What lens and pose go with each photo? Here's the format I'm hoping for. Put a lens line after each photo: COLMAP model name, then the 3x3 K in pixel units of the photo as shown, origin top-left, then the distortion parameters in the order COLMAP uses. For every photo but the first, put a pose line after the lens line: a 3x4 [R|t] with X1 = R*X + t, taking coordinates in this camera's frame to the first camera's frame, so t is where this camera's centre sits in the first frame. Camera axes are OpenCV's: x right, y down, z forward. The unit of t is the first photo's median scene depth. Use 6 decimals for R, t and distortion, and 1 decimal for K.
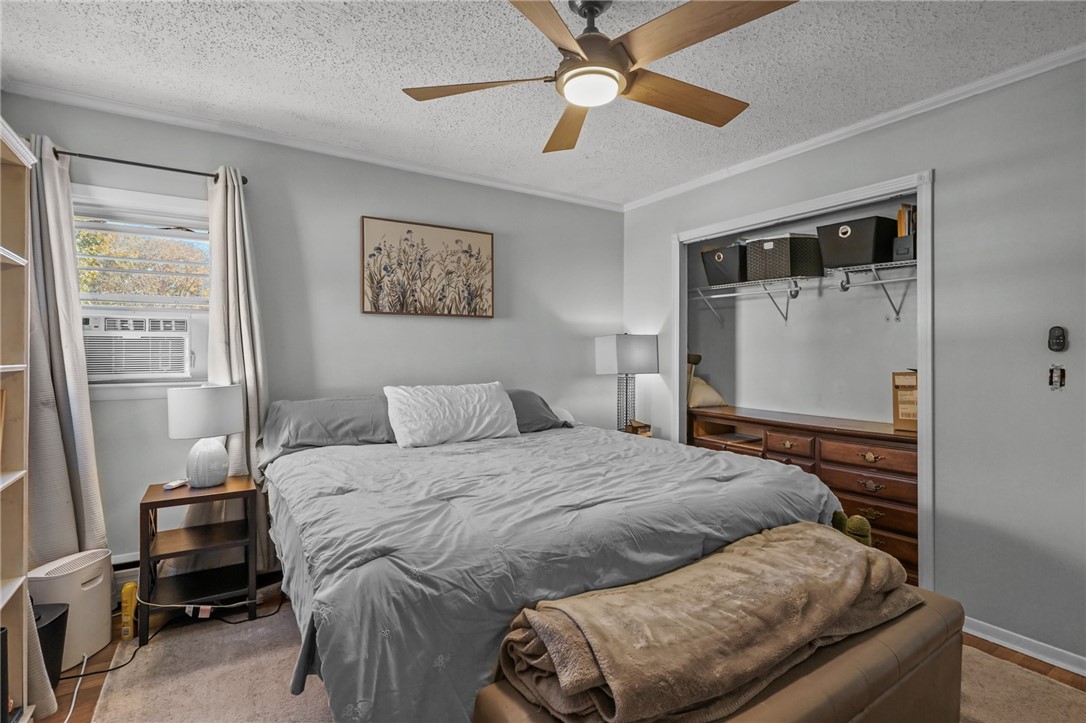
lens RADIAL K [[534.9, 0, 539.7], [0, 534.9, 356.5], [0, 0, 1]] dist [0.002000, -0.000358]
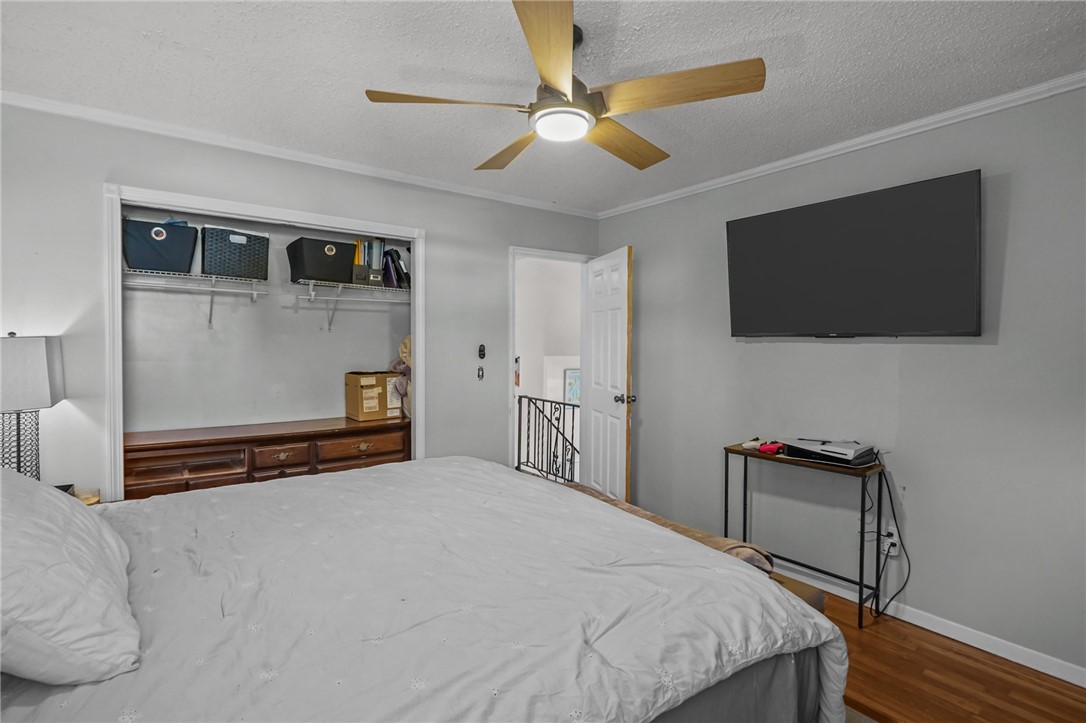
lens RADIAL K [[534.9, 0, 539.7], [0, 534.9, 356.5], [0, 0, 1]] dist [0.002000, -0.000358]
pose [[-0.096965, -0.030865, 0.994809, -0.583464], [-0.002707, 0.999524, 0.030748, -0.050761], [-0.995284, 0.000289, -0.097002, 0.693848]]
